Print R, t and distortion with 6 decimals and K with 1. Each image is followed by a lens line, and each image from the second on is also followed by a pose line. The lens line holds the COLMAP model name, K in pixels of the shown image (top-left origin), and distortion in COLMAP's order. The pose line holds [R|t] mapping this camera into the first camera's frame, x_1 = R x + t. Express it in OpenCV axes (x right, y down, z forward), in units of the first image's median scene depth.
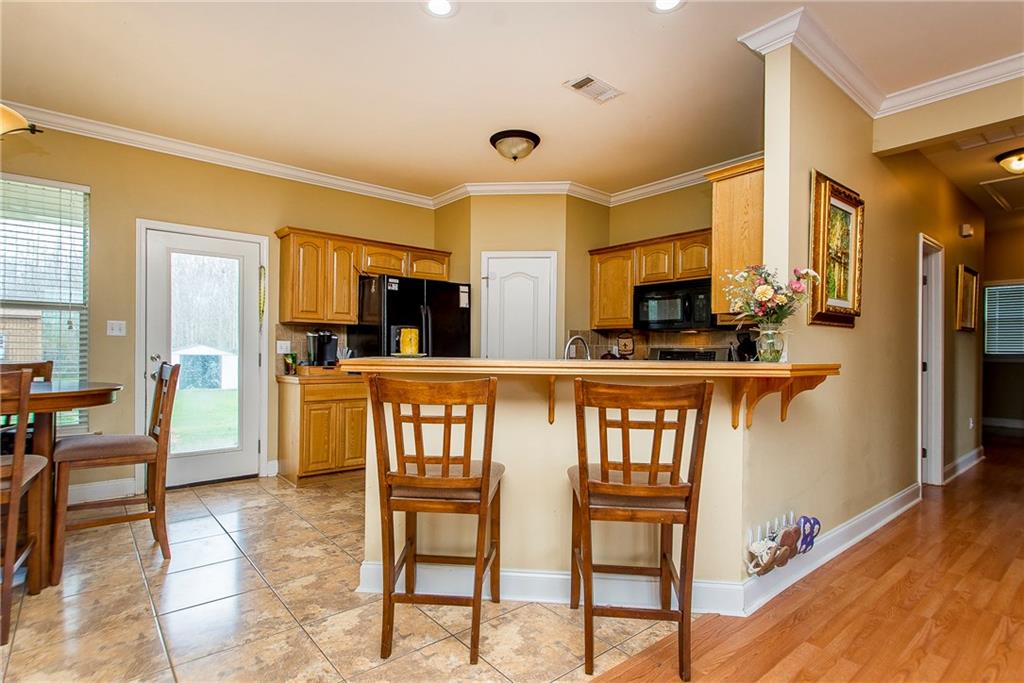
lens RADIAL K [[512.4, 0, 501.0], [0, 512.4, 351.5], [0, 0, 1]] dist [0.003843, 0.000257]
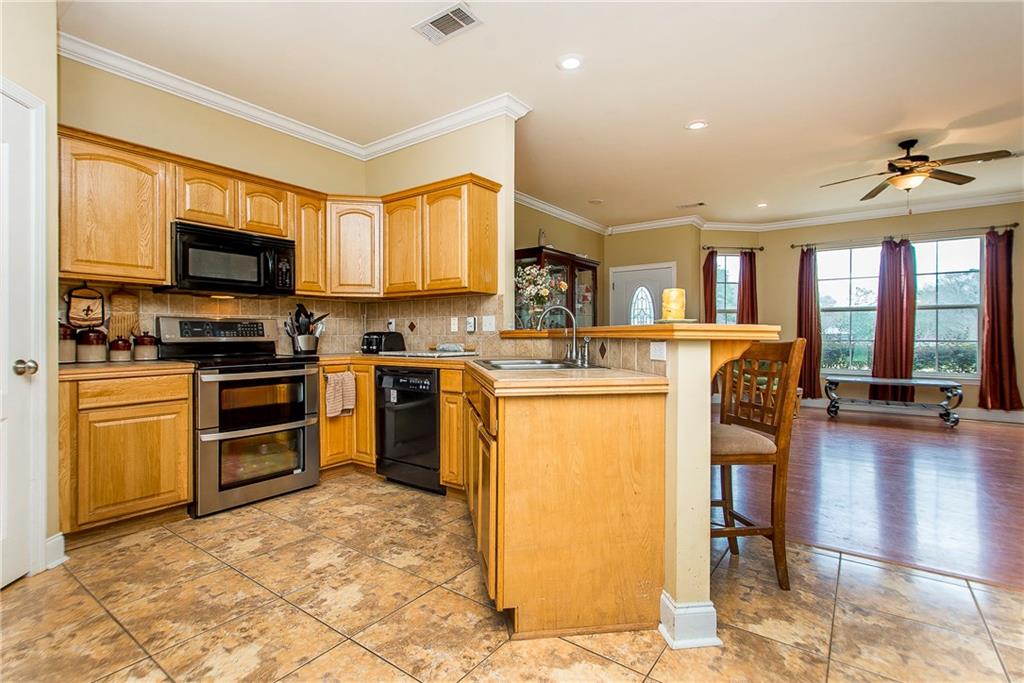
lens RADIAL K [[488.9, 0, 500.2], [0, 488.9, 336.6], [0, 0, 1]] dist [0.003903, -0.000304]
pose [[-0.237164, -0.016137, 0.971336, -0.507203], [-0.001514, 0.999867, 0.016241, 0.010721], [-0.971468, 0.002382, -0.237157, 0.847611]]
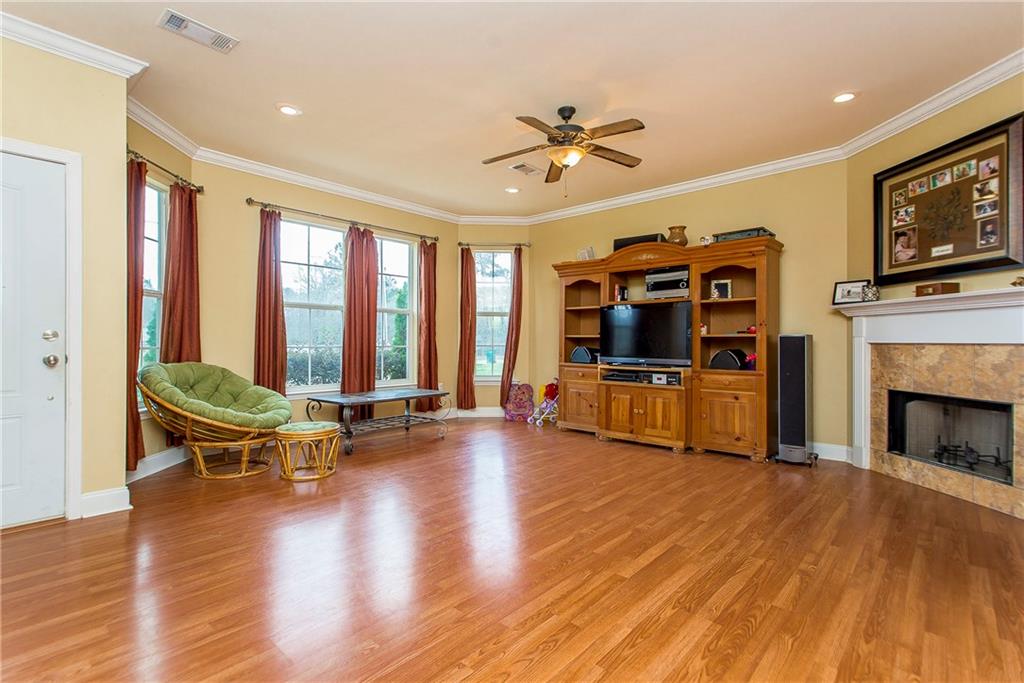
lens RADIAL K [[482.0, 0, 492.5], [0, 482.0, 340.9], [0, 0, 1]] dist [0.001218, -0.005709]
pose [[-0.991130, -0.015483, -0.131991, 0.536259], [-0.015676, 0.999877, 0.000426, 0.025597], [0.131968, 0.002491, -0.991251, 0.581838]]
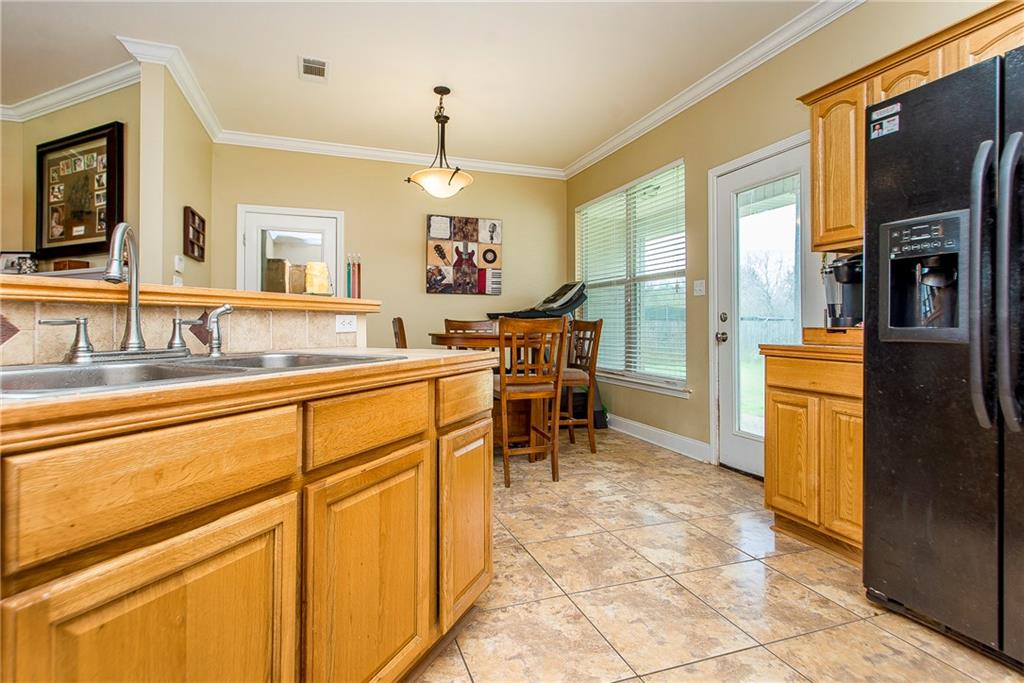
lens RADIAL K [[500.9, 0, 500.0], [0, 500.9, 317.0], [0, 0, 1]] dist [0.007884, 0.000521]
pose [[-0.343064, -0.026090, -0.938950, 0.272025], [-0.006511, 0.999656, -0.025398, 0.035535], [0.939290, -0.002600, -0.343116, 0.903082]]
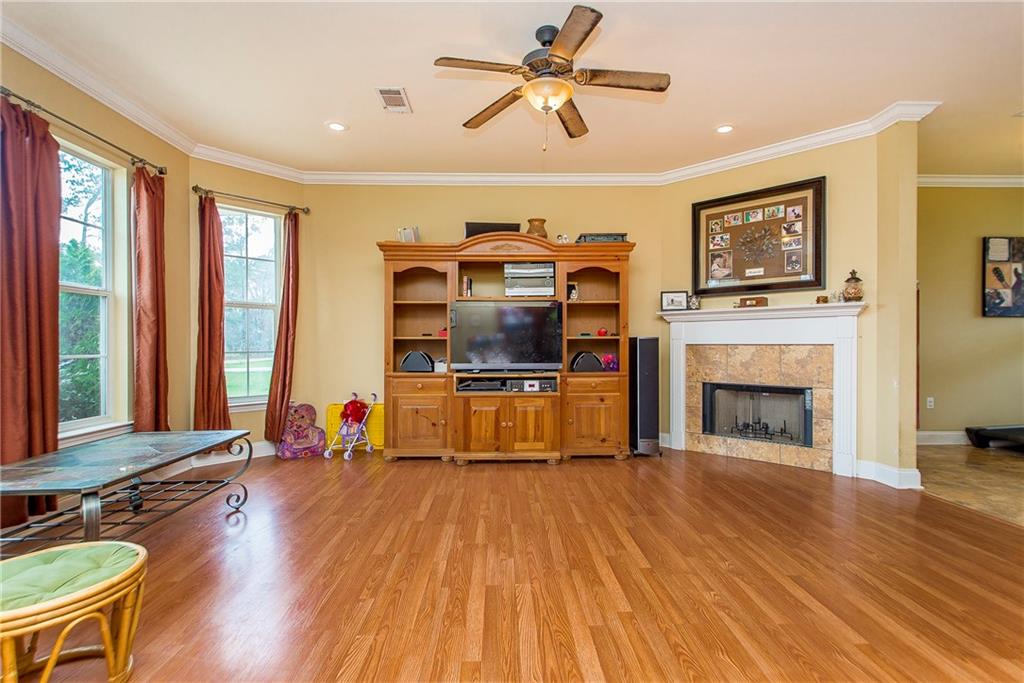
lens RADIAL K [[483.8, 0, 510.4], [0, 483.8, 346.9], [0, 0, 1]] dist [0.005134, -0.000374]
pose [[-0.610612, -0.004824, -0.791915, 0.830228], [-0.006791, 0.999977, -0.000856, 0.028229], [0.791901, 0.004855, -0.610631, 0.105953]]
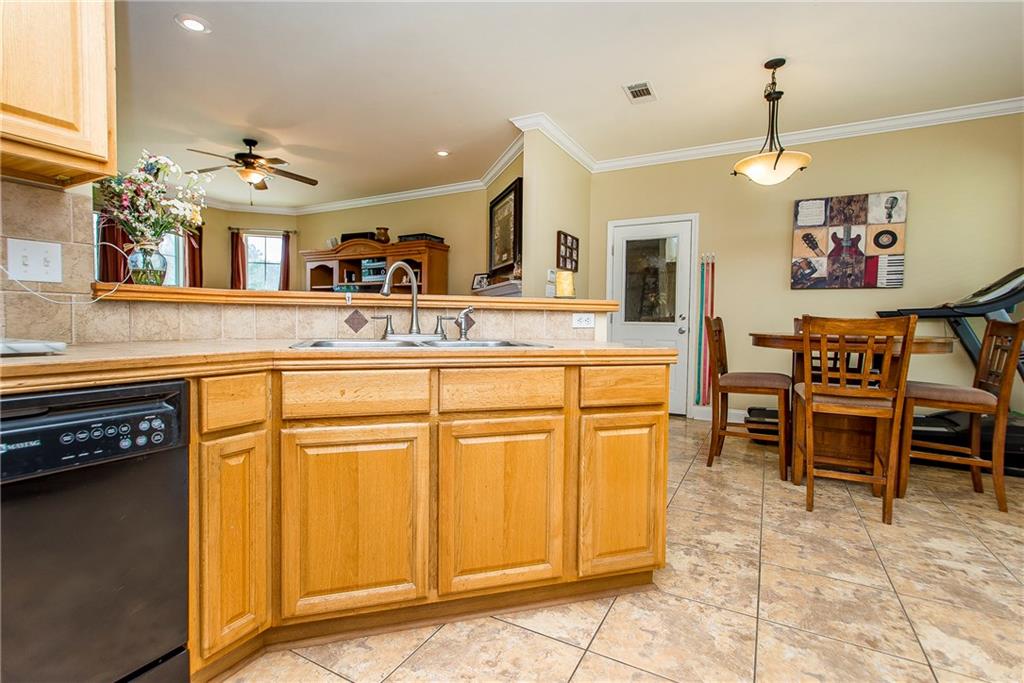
lens RADIAL K [[488.9, 0, 500.2], [0, 488.9, 336.6], [0, 0, 1]] dist [0.003903, -0.000304]
pose [[-0.929173, -0.012215, -0.369444, 0.172806], [-0.025185, 0.999223, 0.030304, 0.034631], [0.368787, 0.037462, -0.928759, 1.087314]]
